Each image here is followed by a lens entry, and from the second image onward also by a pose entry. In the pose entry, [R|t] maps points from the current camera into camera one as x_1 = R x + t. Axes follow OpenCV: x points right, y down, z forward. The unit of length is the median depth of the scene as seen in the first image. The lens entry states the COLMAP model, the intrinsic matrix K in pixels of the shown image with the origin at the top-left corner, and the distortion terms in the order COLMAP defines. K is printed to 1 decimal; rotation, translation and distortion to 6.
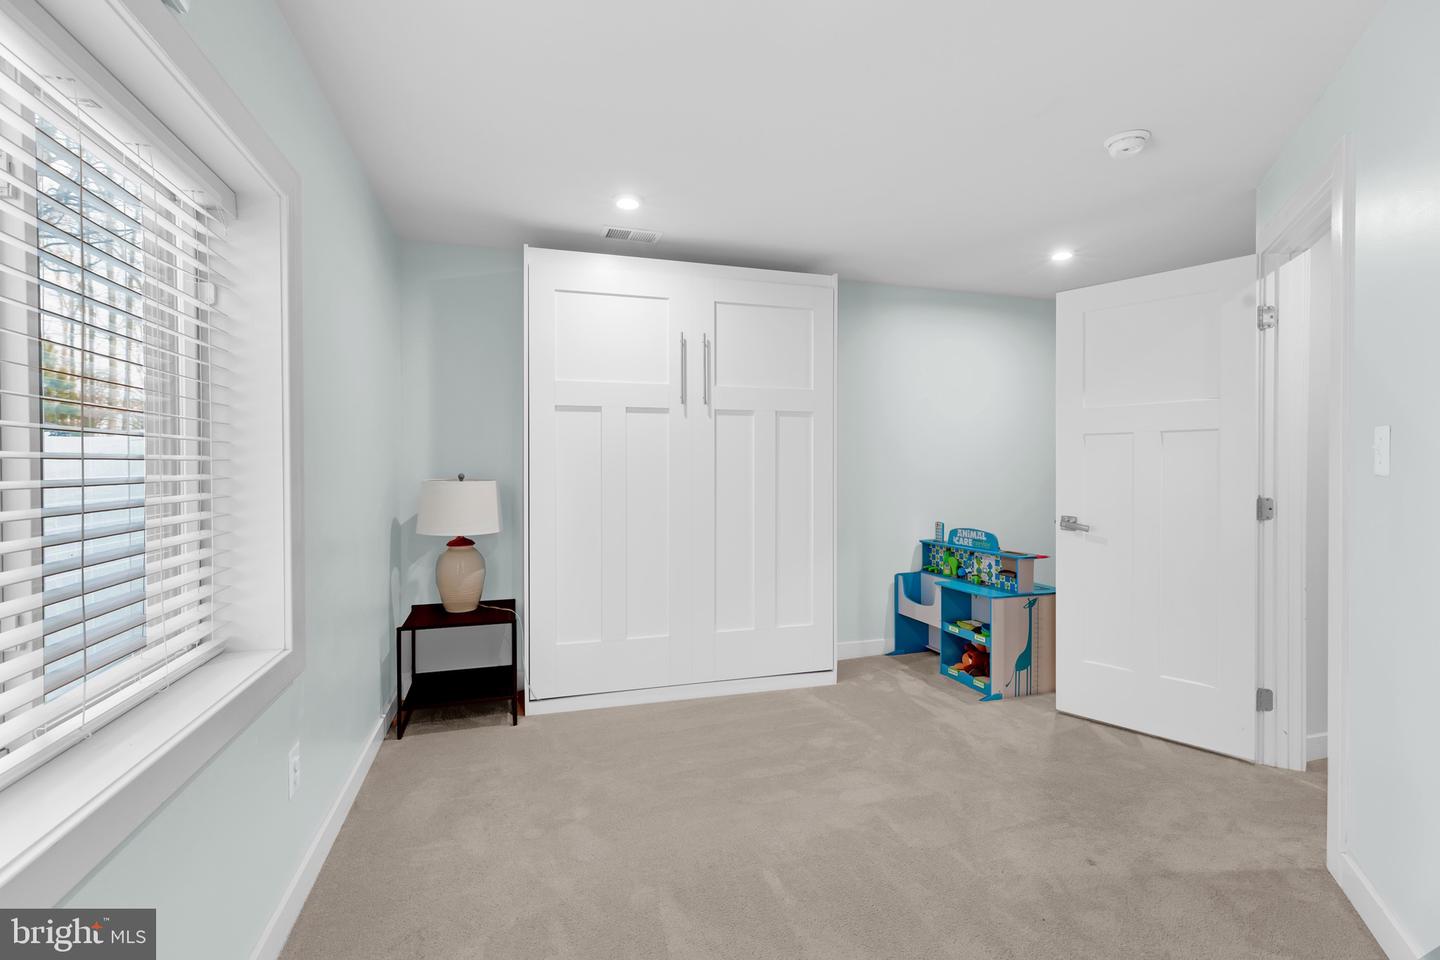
lens RADIAL K [[645.5, 0, 718.6], [0, 645.5, 477.5], [0, 0, 1]] dist [-0.000975, -0.000006]
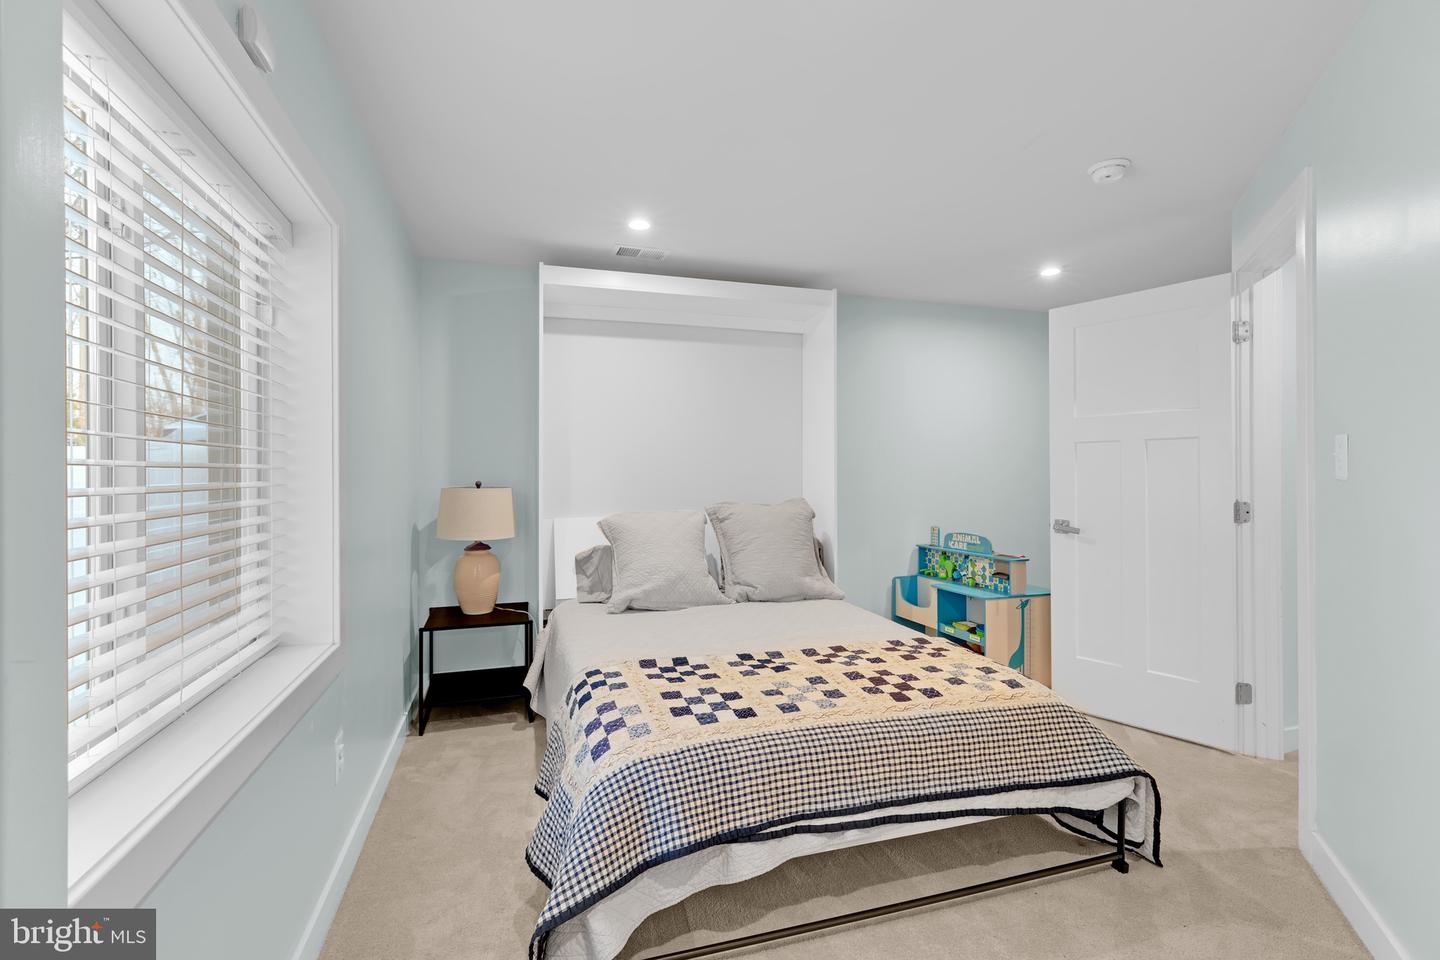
lens RADIAL K [[645.3, 0, 720.0], [0, 645.3, 480.0], [0, 0, 1]] dist [0.000280, -0.000071]
pose [[0.999942, -0.002516, 0.010450, -0.020050], [0.002601, 0.999964, -0.008076, 0.001875], [-0.010429, 0.008103, 0.999913, -0.048142]]
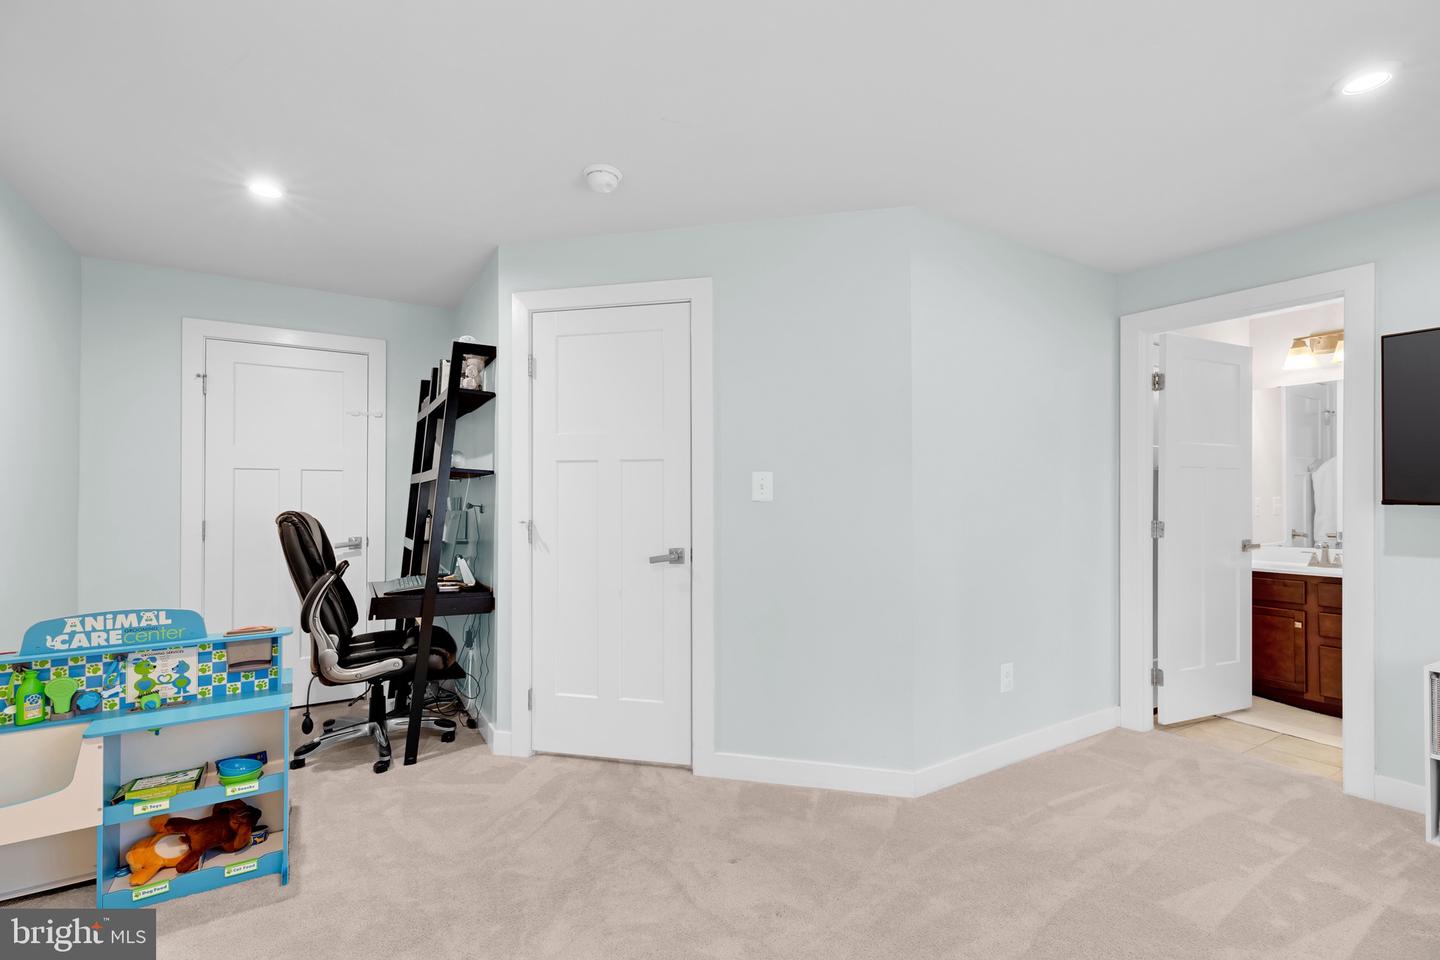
lens RADIAL K [[665.2, 0, 714.4], [0, 665.2, 501.4], [0, 0, 1]] dist [-0.001068, -0.000351]
pose [[-0.246975, -0.005885, 0.969004, -0.349666], [0.012259, 0.999883, 0.009197, -0.011499], [-0.968944, 0.014151, -0.246874, 0.925208]]
